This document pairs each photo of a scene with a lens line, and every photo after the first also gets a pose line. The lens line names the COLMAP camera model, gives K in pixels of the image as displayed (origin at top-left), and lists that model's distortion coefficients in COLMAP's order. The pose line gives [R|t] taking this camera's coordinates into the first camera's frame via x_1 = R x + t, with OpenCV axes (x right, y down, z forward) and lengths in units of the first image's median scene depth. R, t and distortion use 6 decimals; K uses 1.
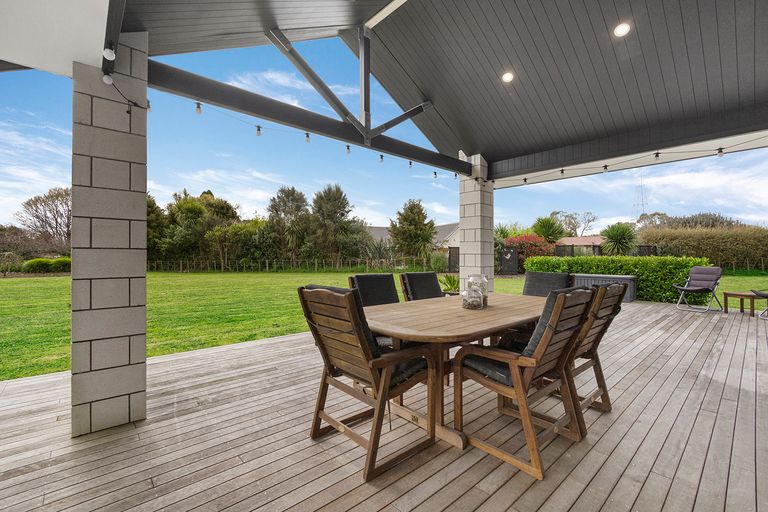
lens RADIAL K [[332.3, 0, 389.6], [0, 332.3, 257.3], [0, 0, 1]] dist [0.006208, -0.000927]
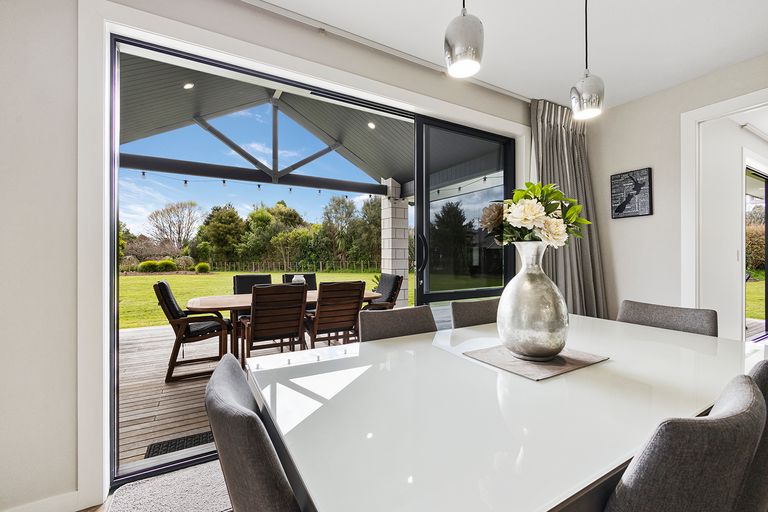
lens RADIAL K [[332.3, 0, 399.9], [0, 332.3, 254.4], [0, 0, 1]] dist [0.006208, -0.000927]
pose [[0.979353, -0.006897, -0.202038, 0.119424], [0.004825, 0.999931, -0.010743, -0.002517], [0.202098, 0.009547, 0.979319, -0.044461]]
